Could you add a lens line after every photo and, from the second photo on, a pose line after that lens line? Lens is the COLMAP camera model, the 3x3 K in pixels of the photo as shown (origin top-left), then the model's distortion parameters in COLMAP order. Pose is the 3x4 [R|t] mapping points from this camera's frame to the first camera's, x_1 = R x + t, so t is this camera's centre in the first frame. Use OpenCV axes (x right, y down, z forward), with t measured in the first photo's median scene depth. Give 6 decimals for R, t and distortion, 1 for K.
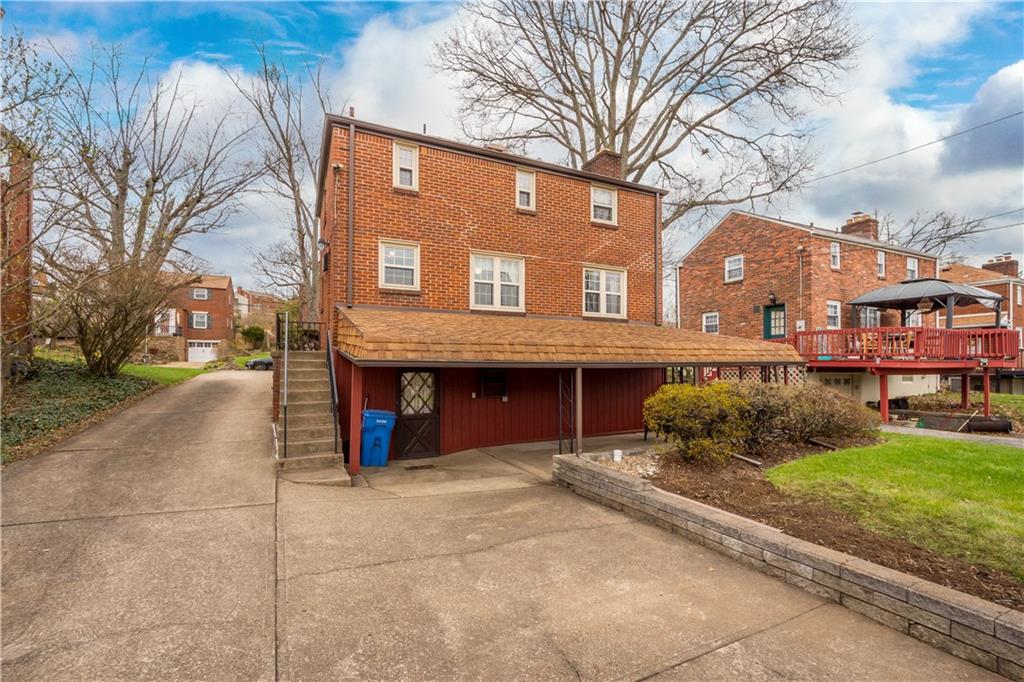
lens RADIAL K [[445.2, 0, 506.3], [0, 445.2, 365.9], [0, 0, 1]] dist [0.007569, -0.000951]
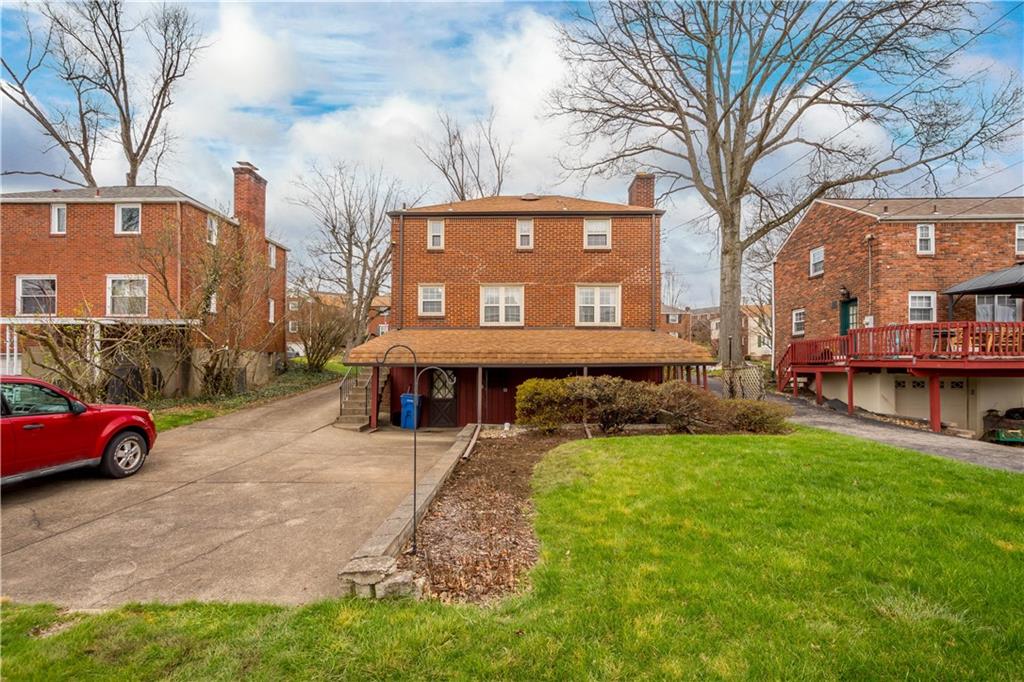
lens RADIAL K [[445.2, 0, 513.6], [0, 445.2, 364.4], [0, 0, 1]] dist [0.007569, -0.000951]
pose [[0.890099, -0.000043, -0.455768, 0.568675], [-0.001026, 0.999997, -0.002098, -0.001285], [0.455767, 0.002335, 0.890096, -0.183647]]
